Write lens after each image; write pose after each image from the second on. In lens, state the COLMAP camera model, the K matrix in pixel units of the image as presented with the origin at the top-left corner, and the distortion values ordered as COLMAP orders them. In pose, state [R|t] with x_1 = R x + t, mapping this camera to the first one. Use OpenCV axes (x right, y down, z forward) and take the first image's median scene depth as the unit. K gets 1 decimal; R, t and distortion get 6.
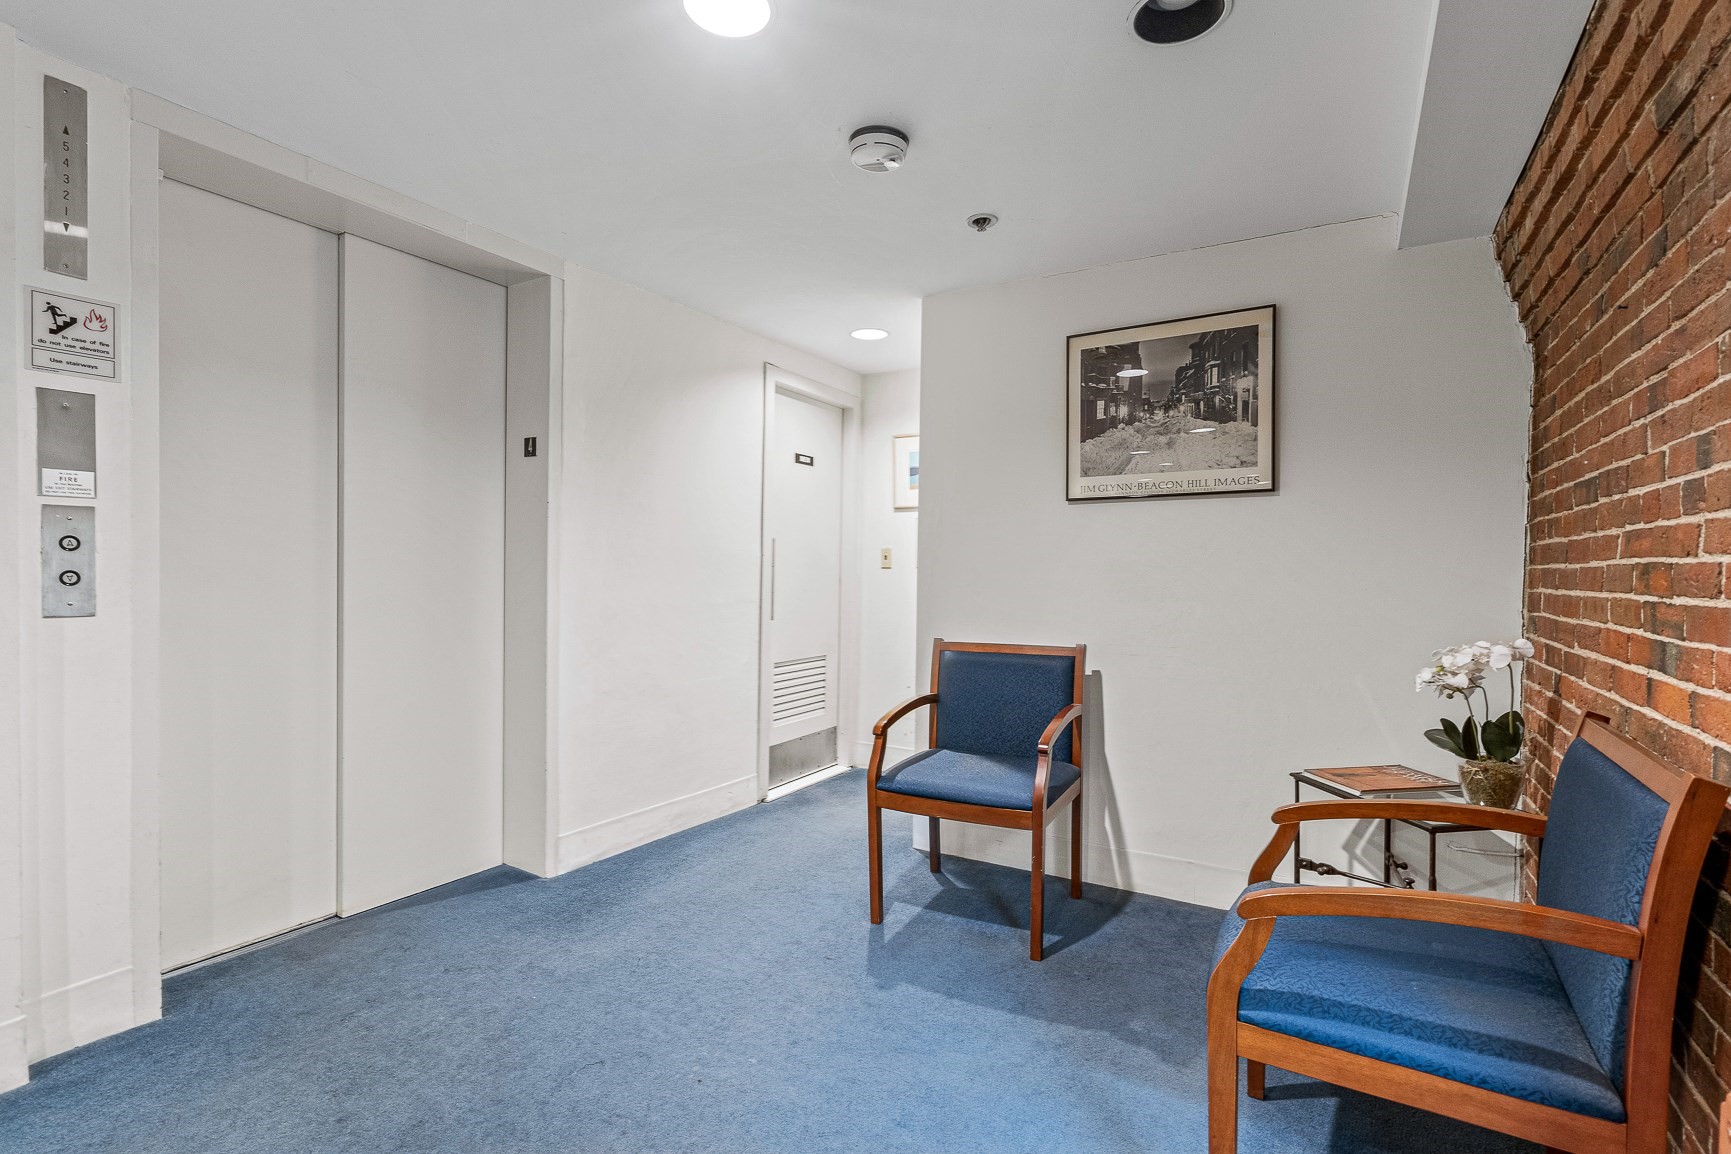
lens RADIAL K [[793.7, 0, 863.3], [0, 793.7, 588.8], [0, 0, 1]] dist [-0.002305, -0.000174]
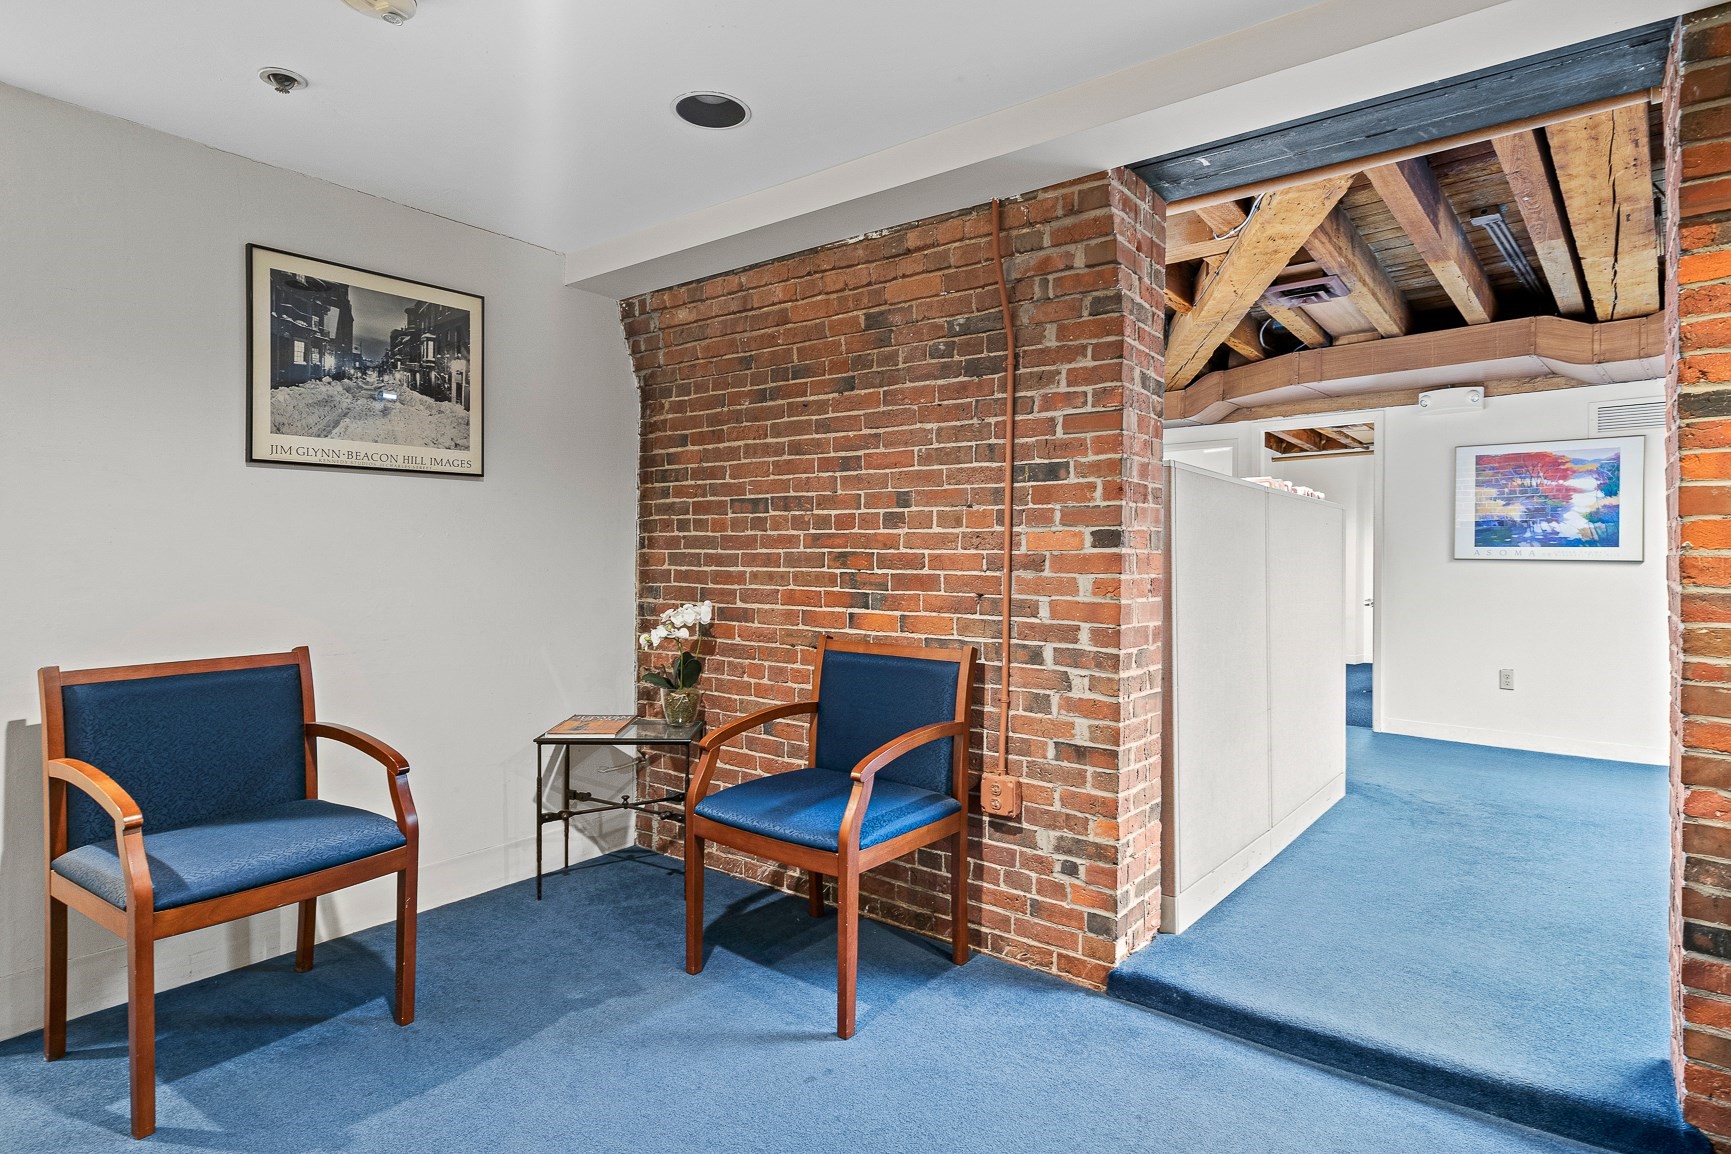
lens RADIAL K [[927.1, 0, 866.5], [0, 927.1, 558.7], [0, 0, 1]] dist [0.002312, -0.001127]
pose [[0.126135, -0.011988, 0.991941, -0.593732], [0.018134, 0.999788, 0.009777, -0.018459], [-0.991847, 0.016755, 0.126326, 0.339242]]
